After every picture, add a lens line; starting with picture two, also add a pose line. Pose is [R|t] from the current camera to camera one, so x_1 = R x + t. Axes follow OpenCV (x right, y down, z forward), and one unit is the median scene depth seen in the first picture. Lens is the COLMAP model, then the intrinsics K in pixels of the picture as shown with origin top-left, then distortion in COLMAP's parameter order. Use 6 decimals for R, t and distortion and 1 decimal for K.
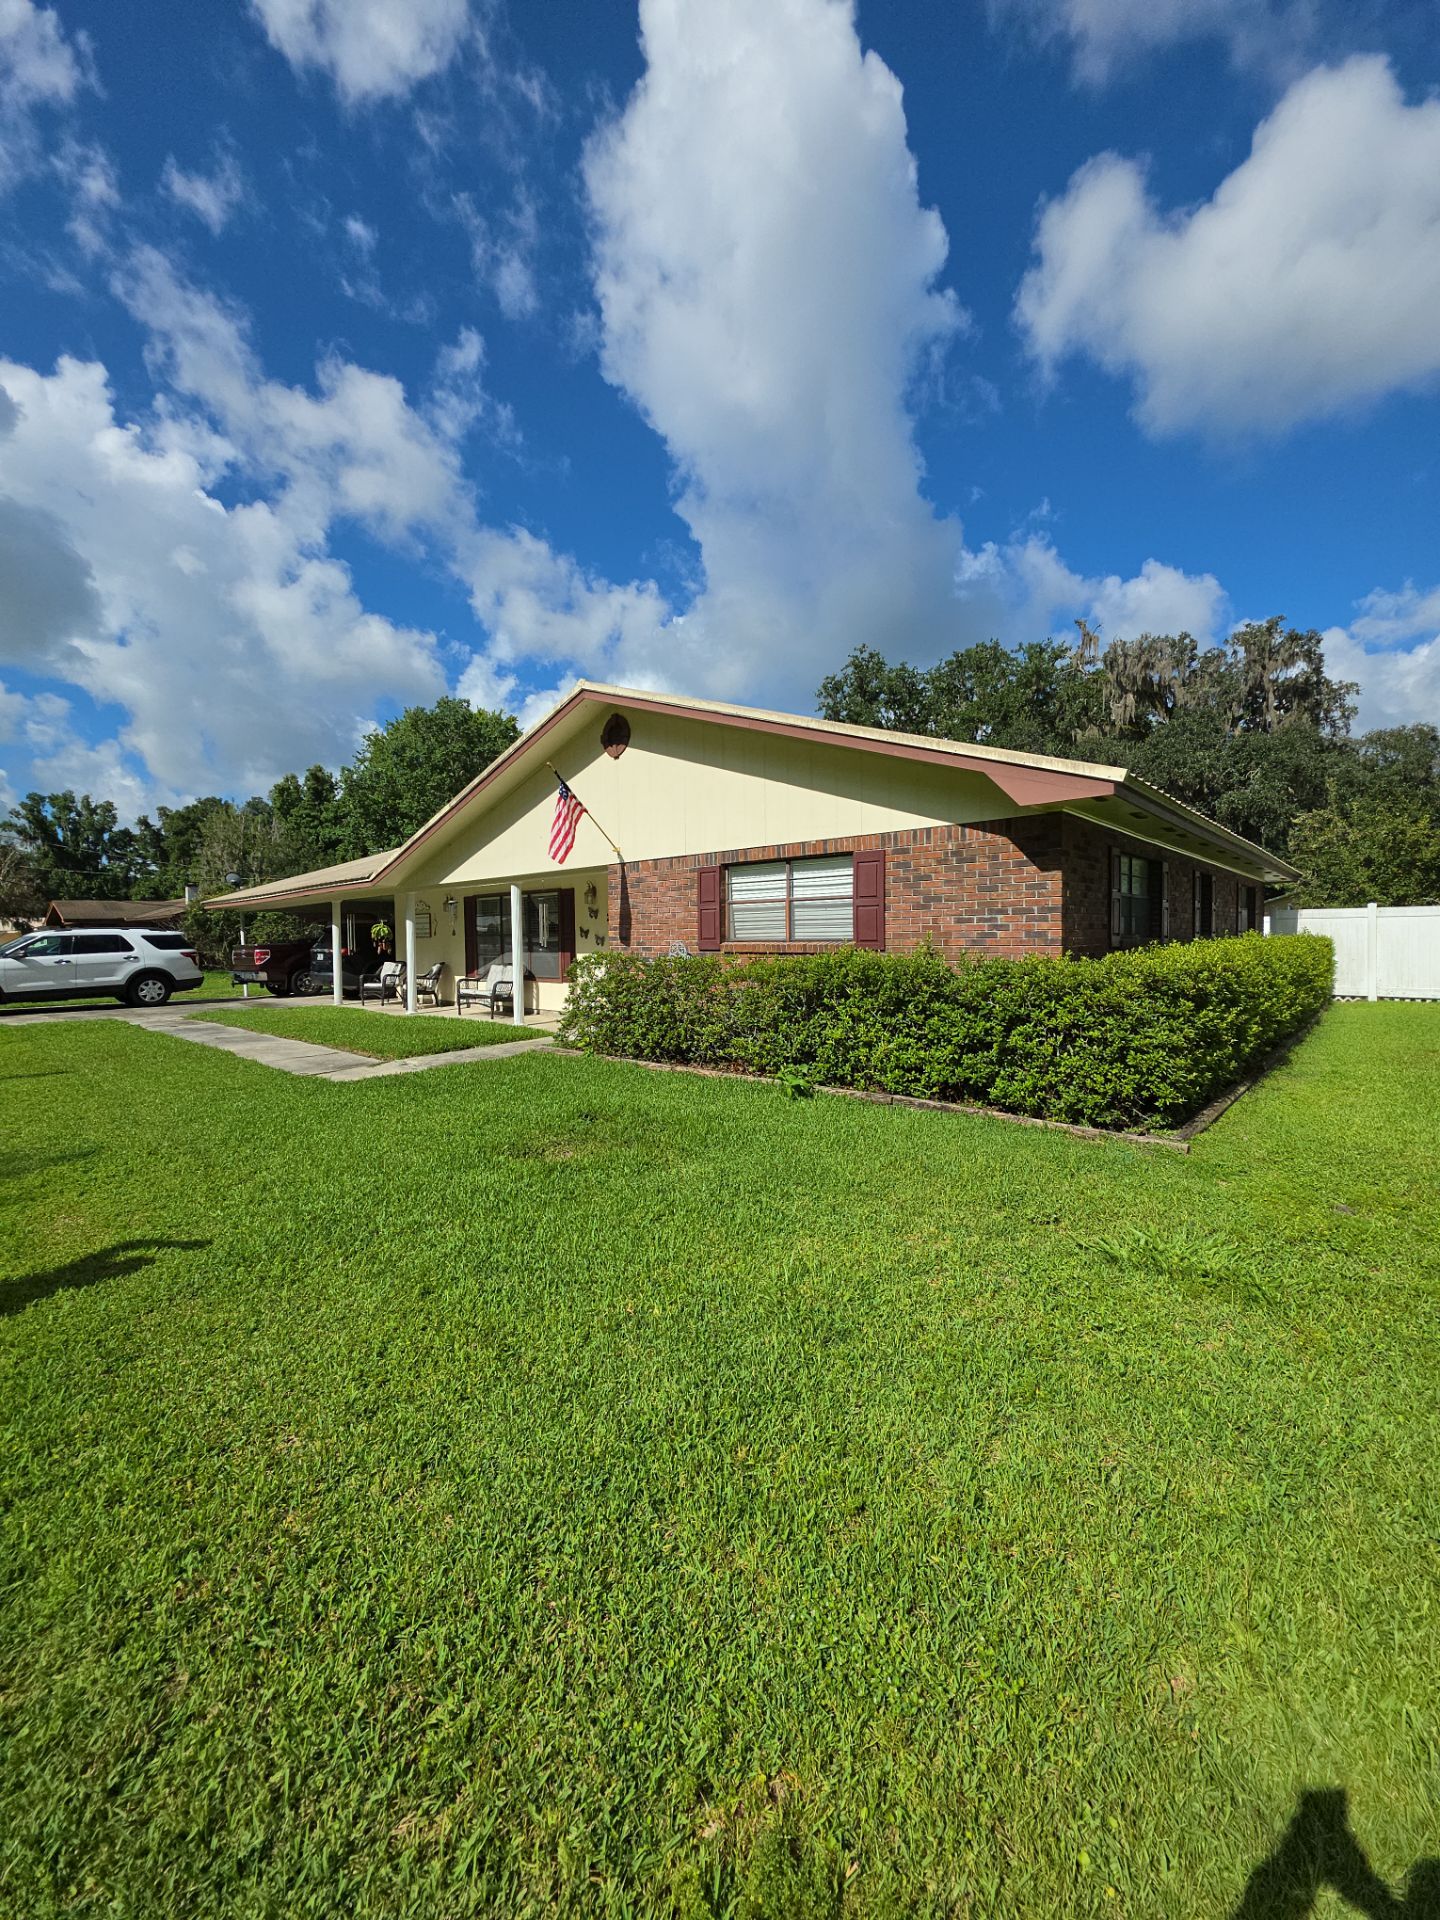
lens RADIAL K [[764.9, 0, 726.9], [0, 764.9, 954.7], [0, 0, 1]] dist [-0.000219, 0.000131]
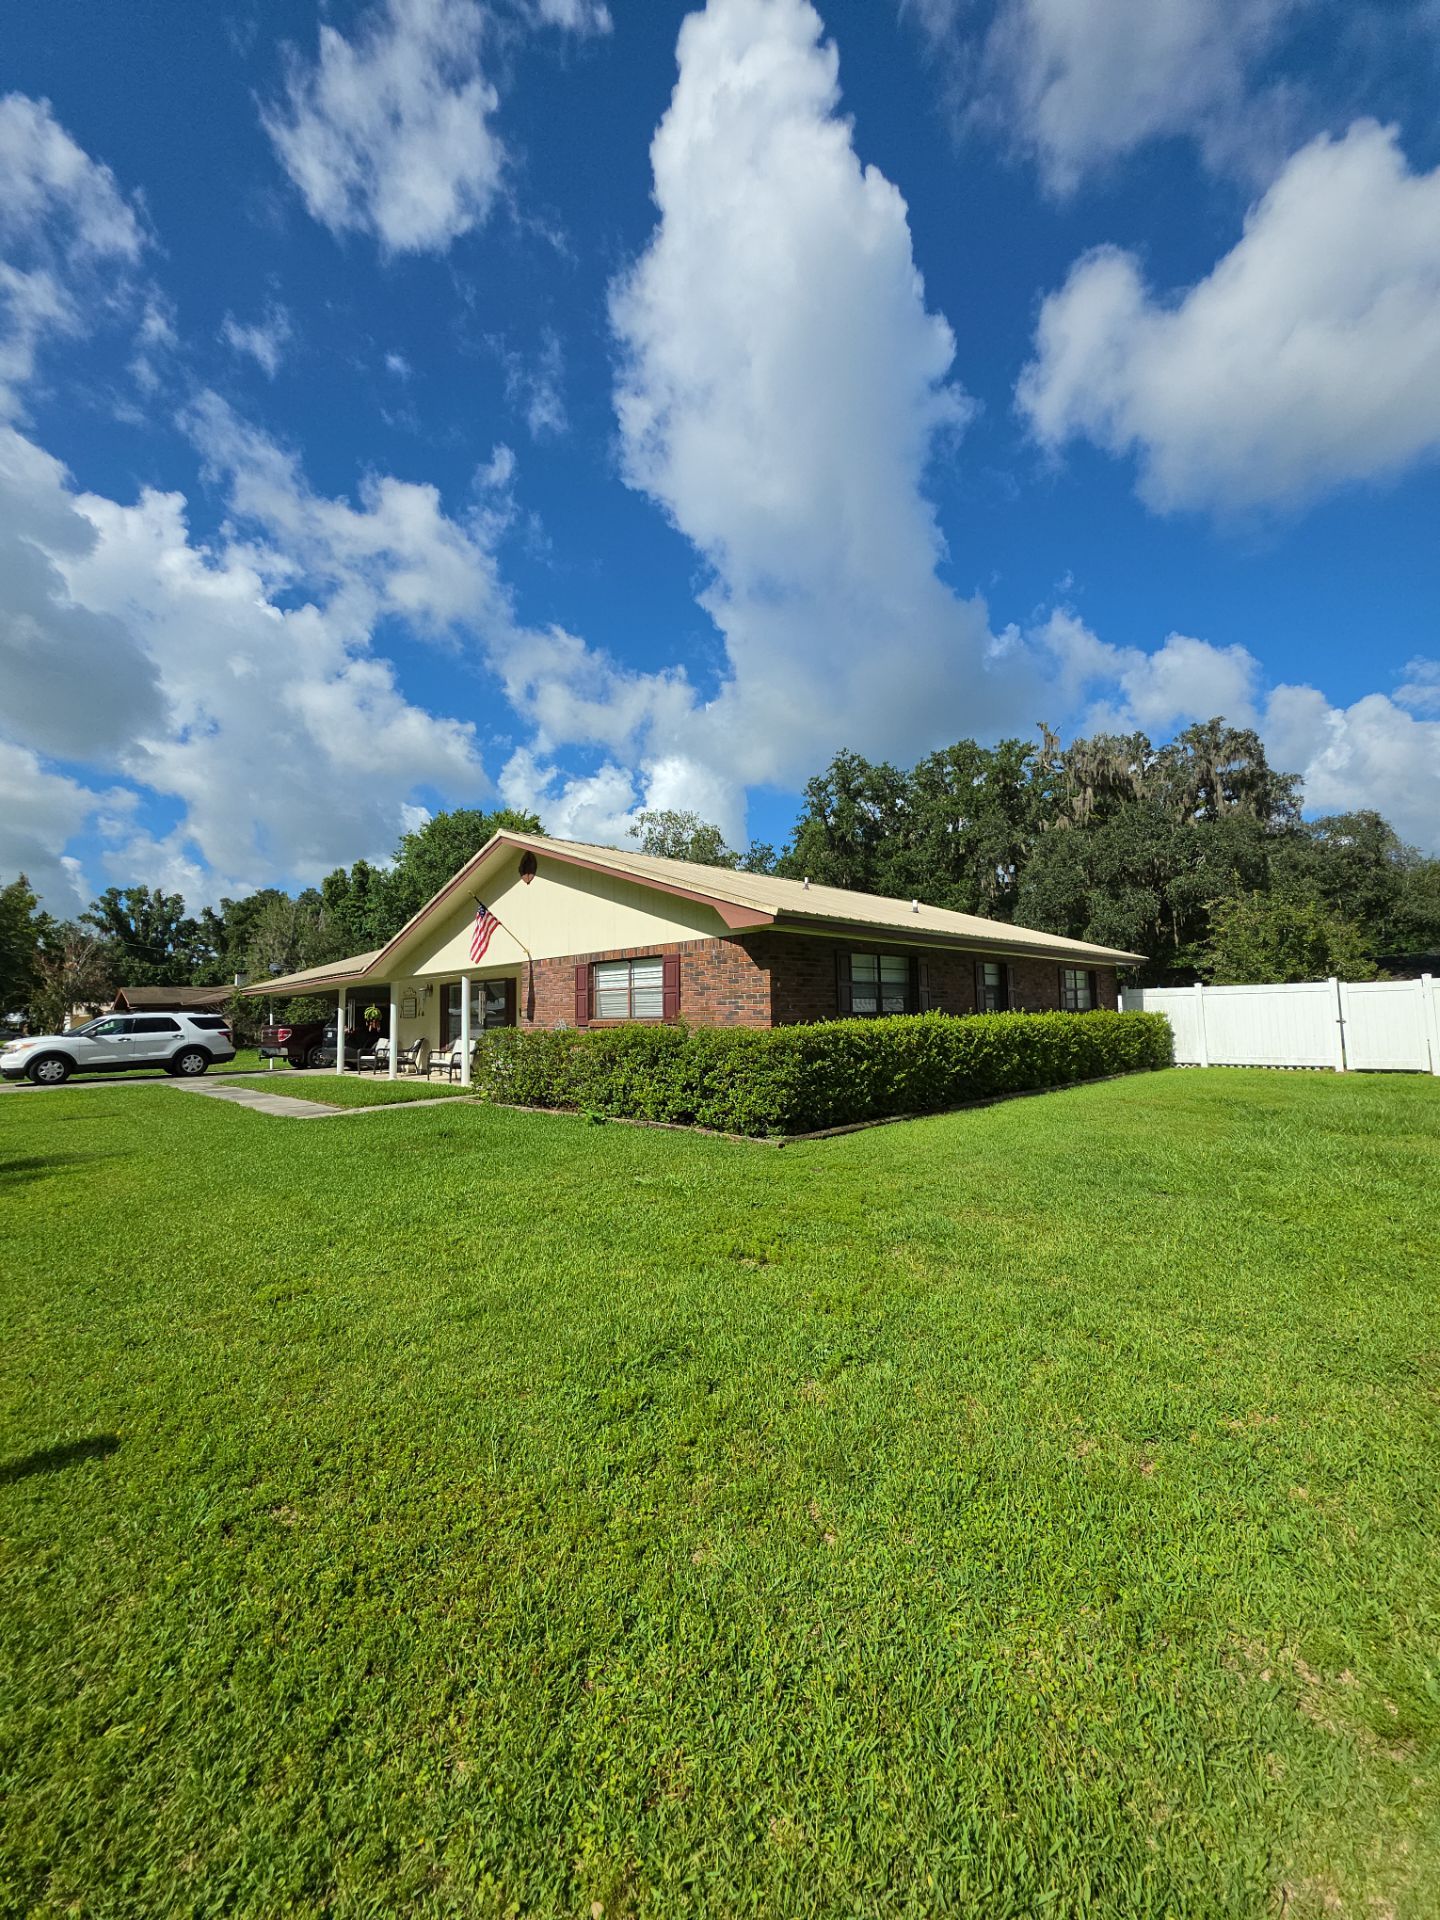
lens RADIAL K [[777.9, 0, 705.6], [0, 777.9, 988.9], [0, 0, 1]] dist [0.026744, 0.000001]
pose [[0.996878, -0.010191, -0.078297, 0.069260], [0.005714, 0.998347, -0.057183, 0.002090], [0.078751, 0.056557, 0.995289, -0.081786]]
